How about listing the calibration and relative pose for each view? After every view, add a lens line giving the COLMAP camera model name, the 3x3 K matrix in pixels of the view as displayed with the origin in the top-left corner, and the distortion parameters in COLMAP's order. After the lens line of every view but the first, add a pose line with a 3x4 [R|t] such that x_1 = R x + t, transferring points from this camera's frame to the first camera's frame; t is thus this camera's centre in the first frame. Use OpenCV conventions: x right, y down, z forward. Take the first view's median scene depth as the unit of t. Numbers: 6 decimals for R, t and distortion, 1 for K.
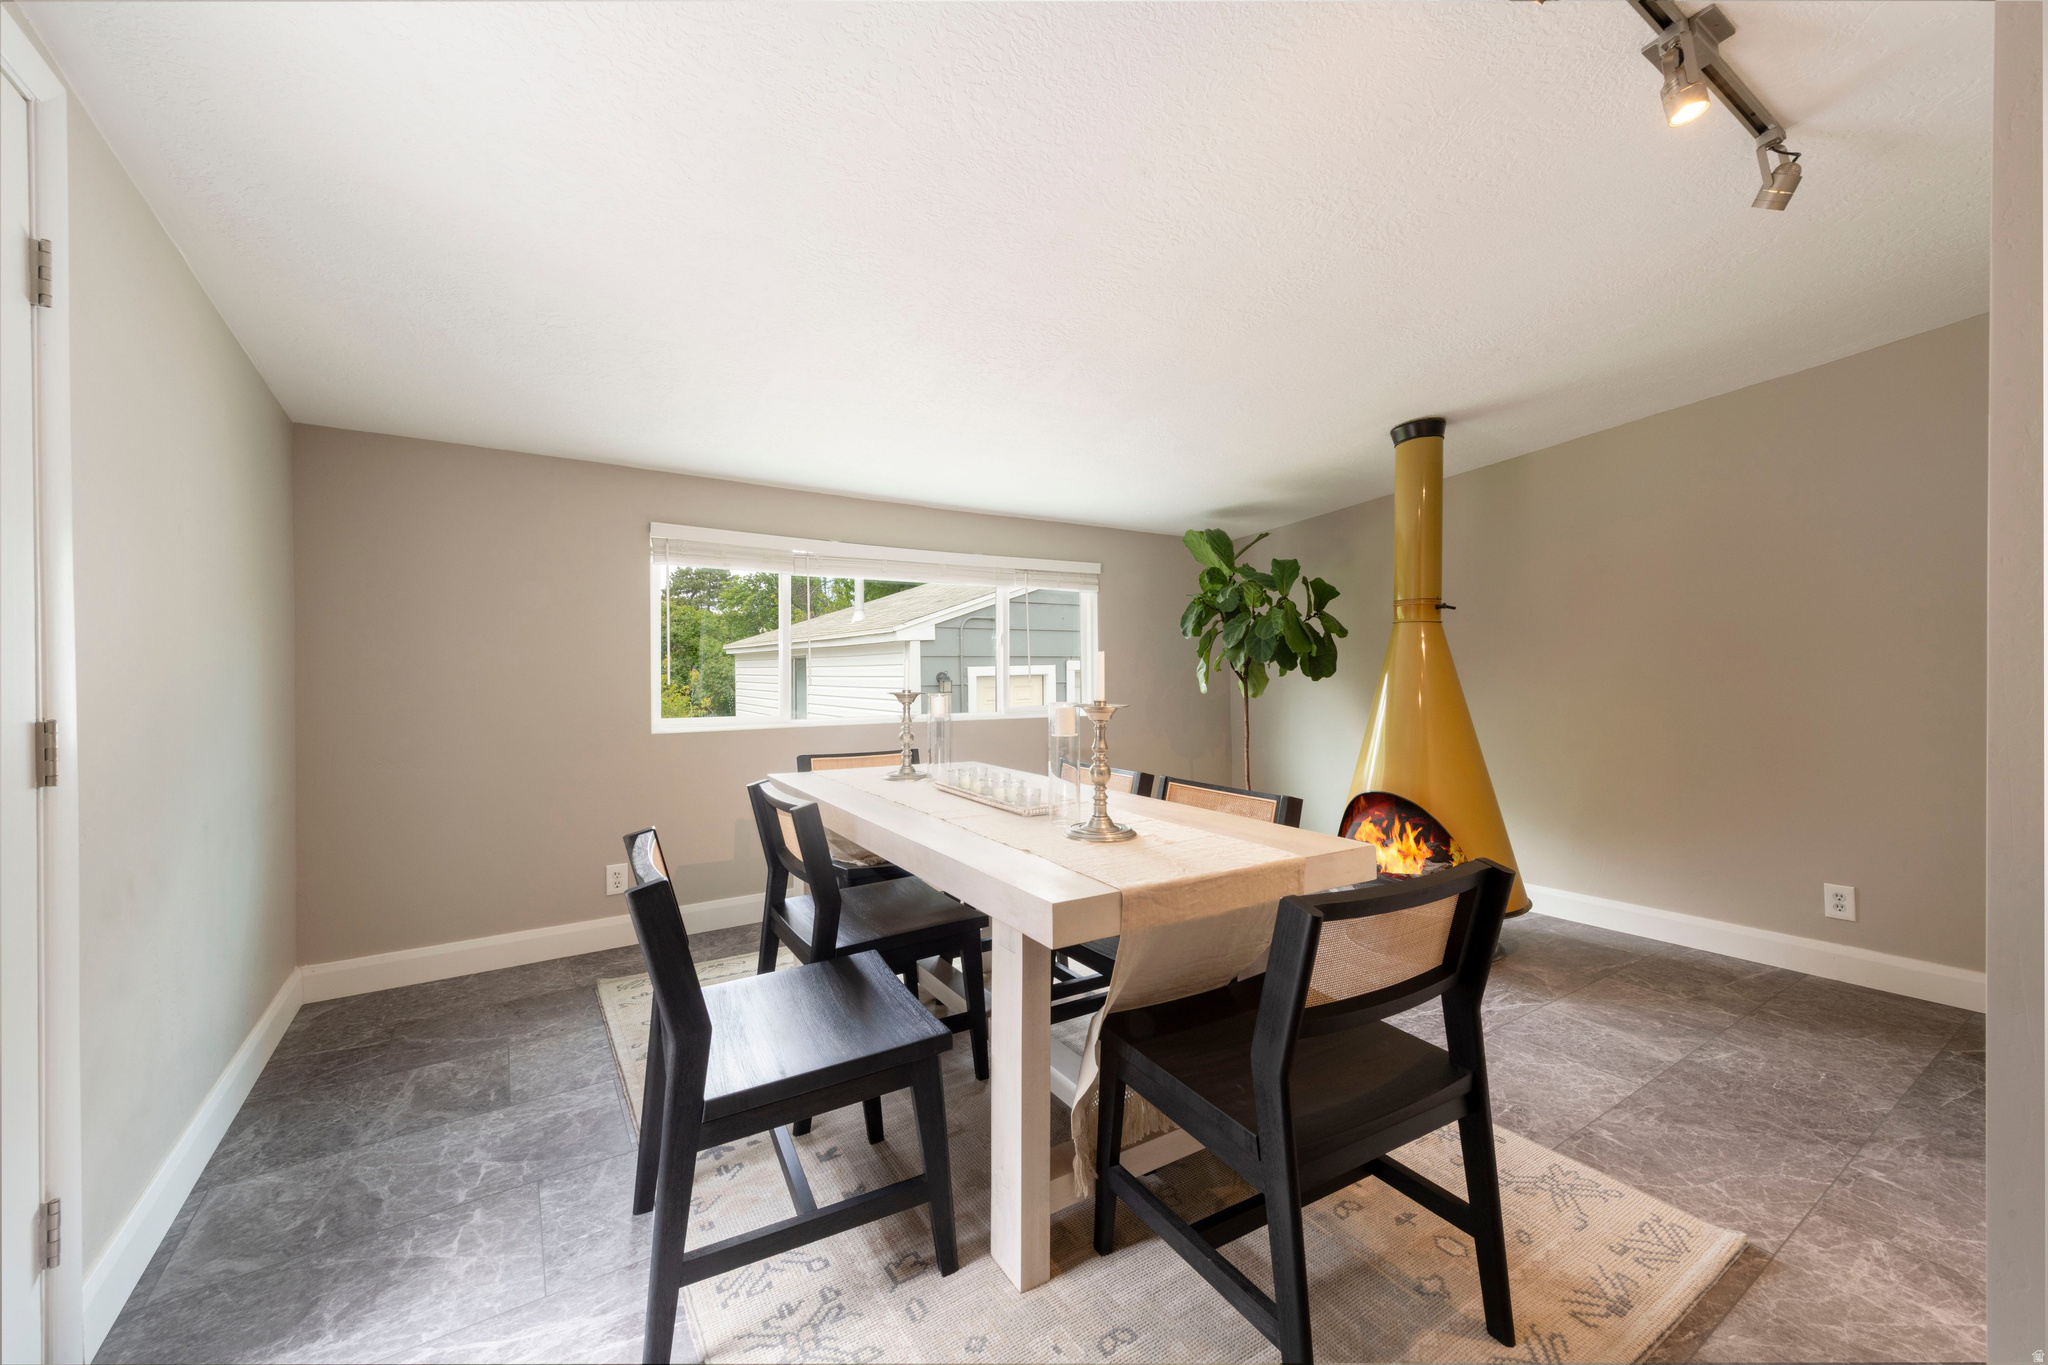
lens RADIAL K [[797.9, 0, 1018.5], [0, 797.9, 673.1], [0, 0, 1]] dist [0.010189, -0.003348]
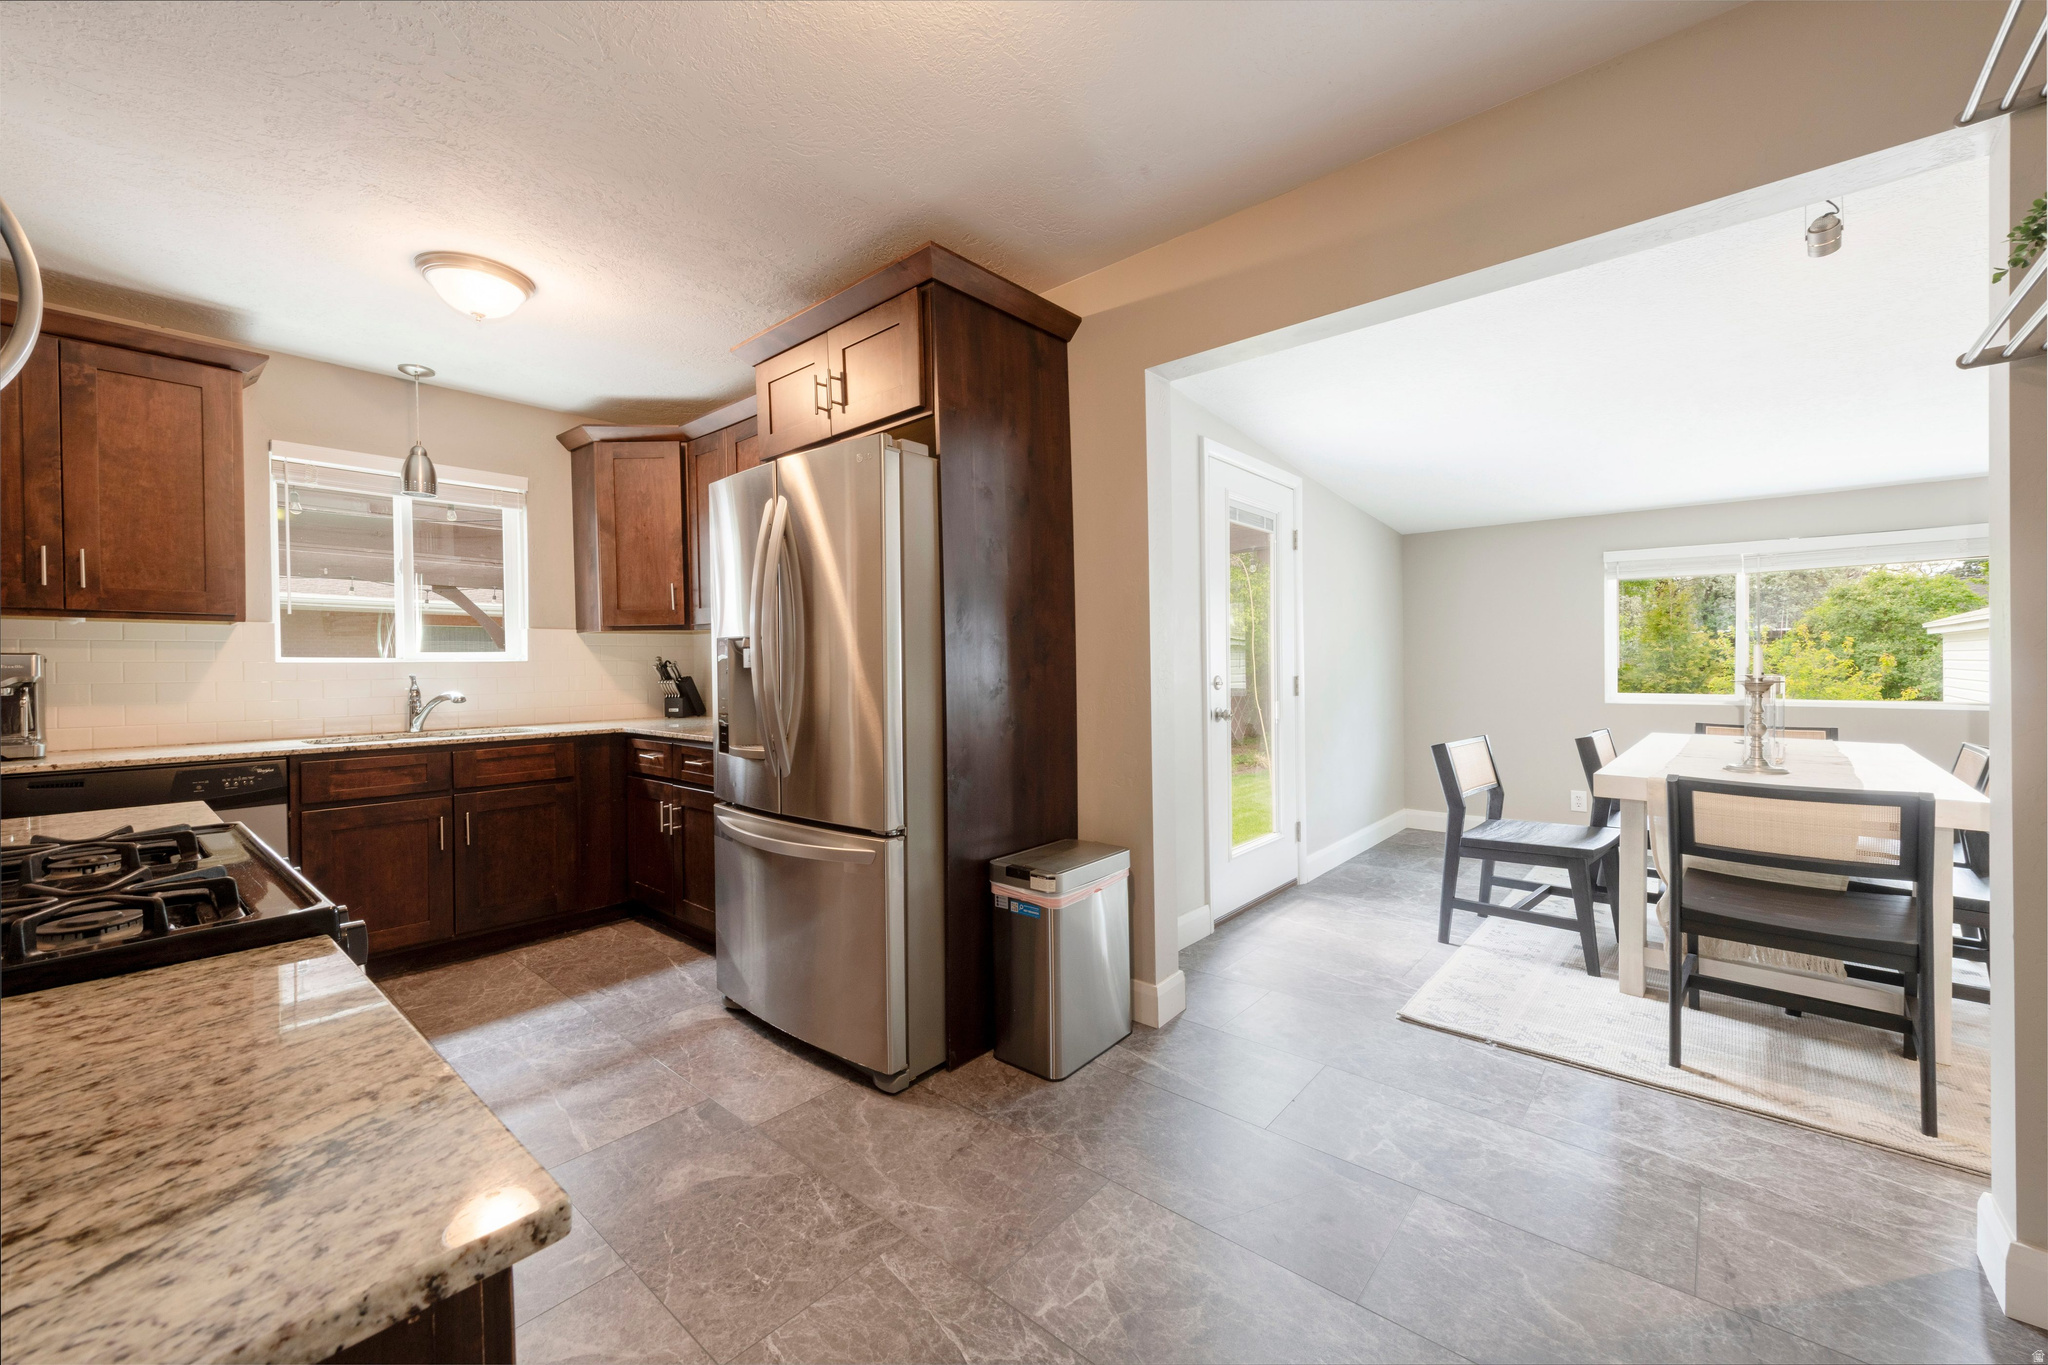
lens RADIAL K [[797.9, 0, 1027.0], [0, 797.9, 673.9], [0, 0, 1]] dist [0.010189, -0.003348]
pose [[0.273274, 0.009513, -0.961889, 0.527997], [0.006604, 0.999909, 0.011765, 0.001790], [0.961913, -0.009568, 0.273187, -0.306396]]
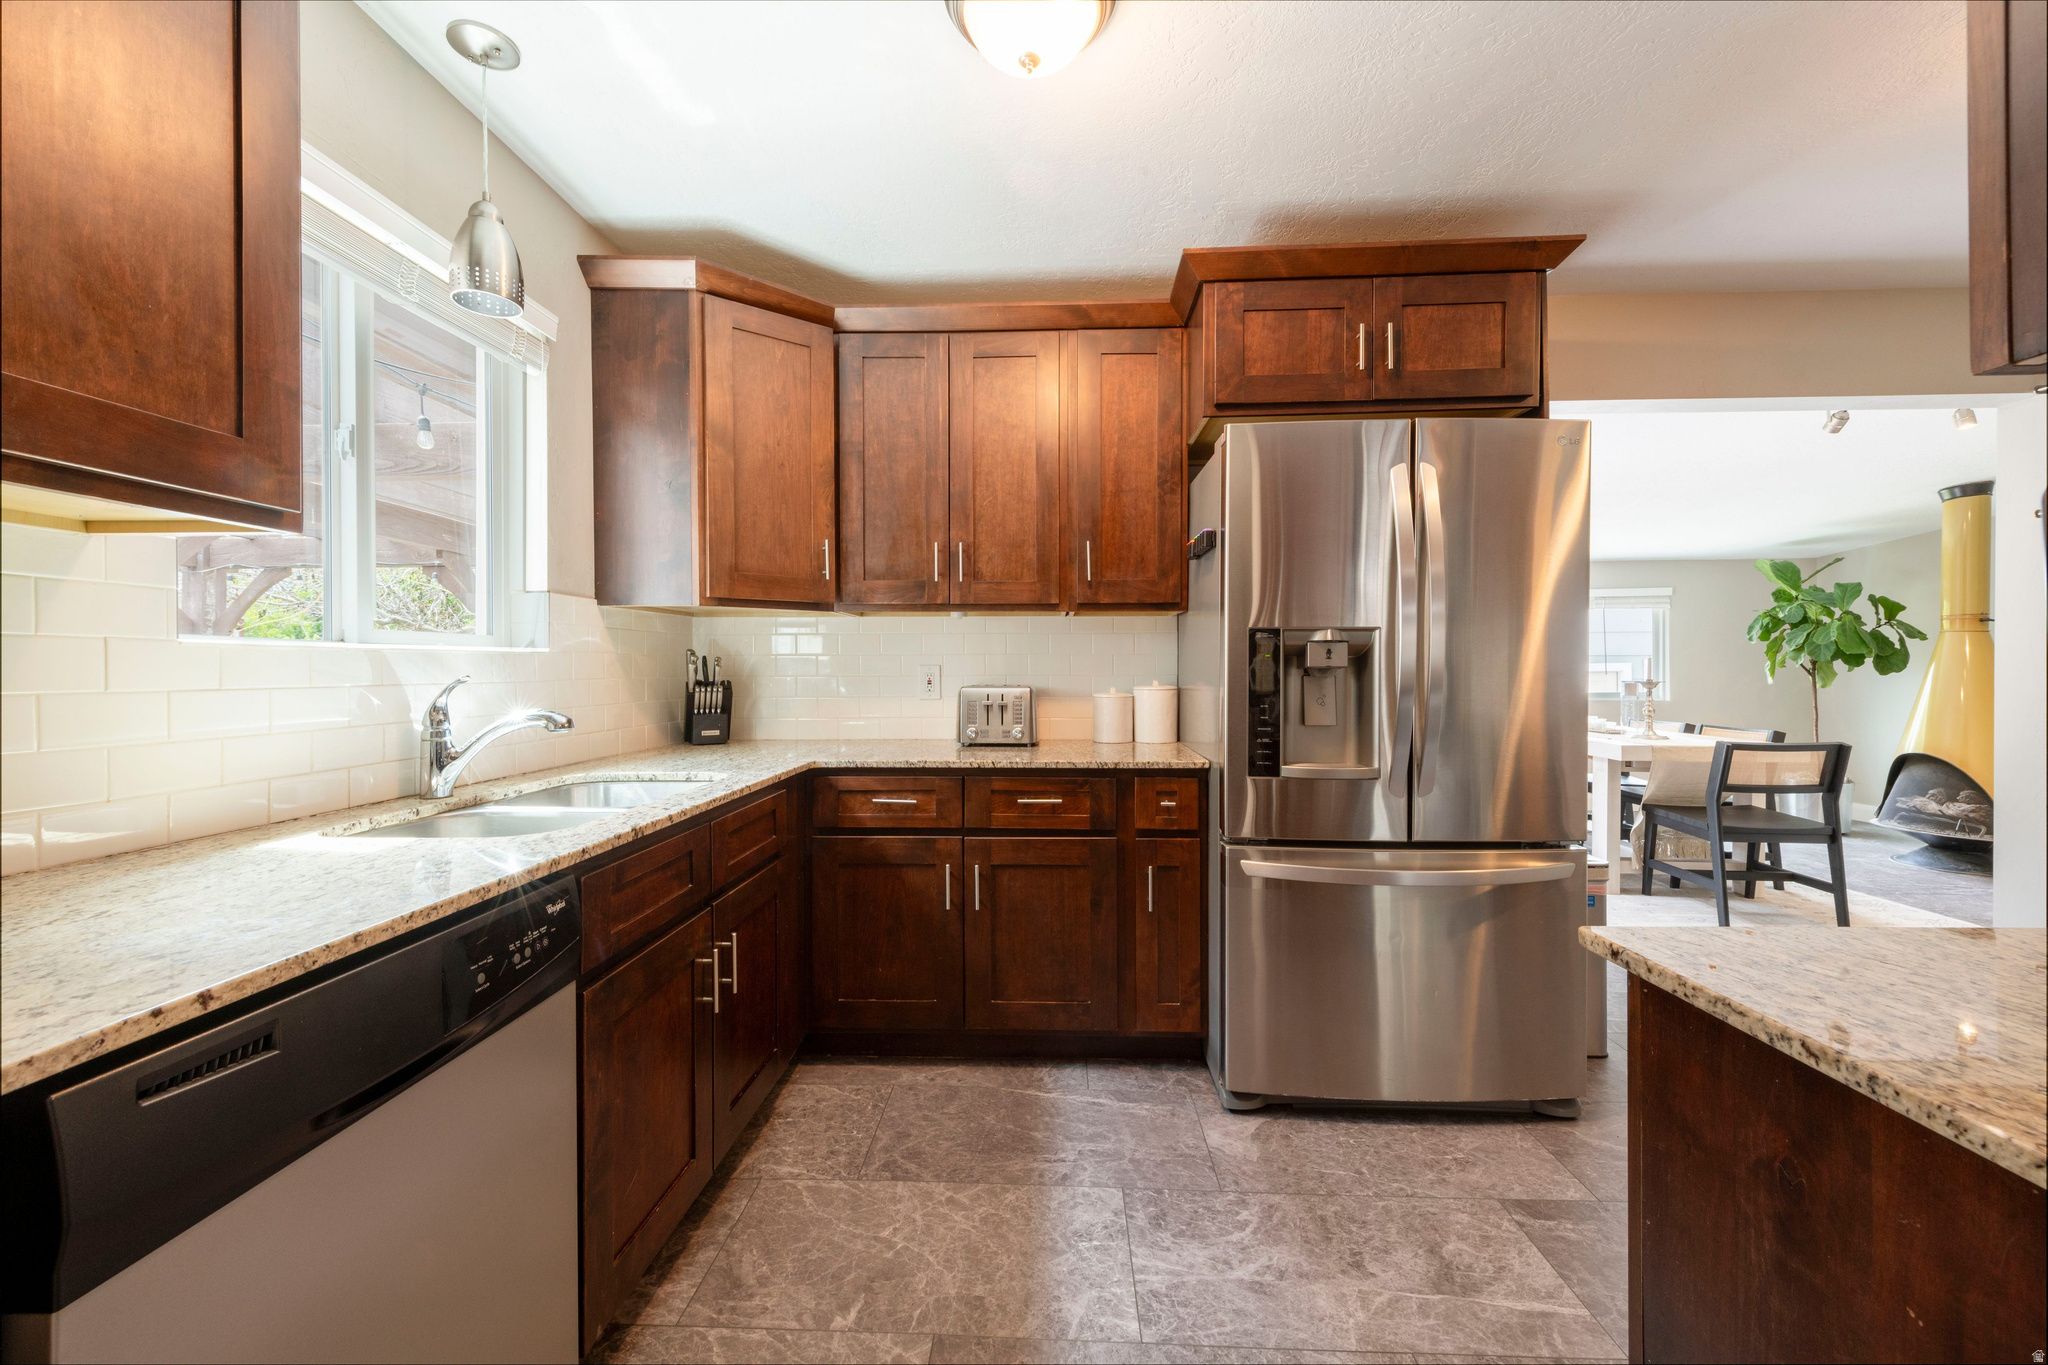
lens RADIAL K [[797.9, 0, 1018.7], [0, 797.9, 674.0], [0, 0, 1]] dist [0.010189, -0.003348]
pose [[0.817995, 0.005389, -0.575201, -0.025643], [-0.002413, 0.999979, 0.005937, 0.004403], [0.575221, -0.003469, 0.817991, -0.890683]]
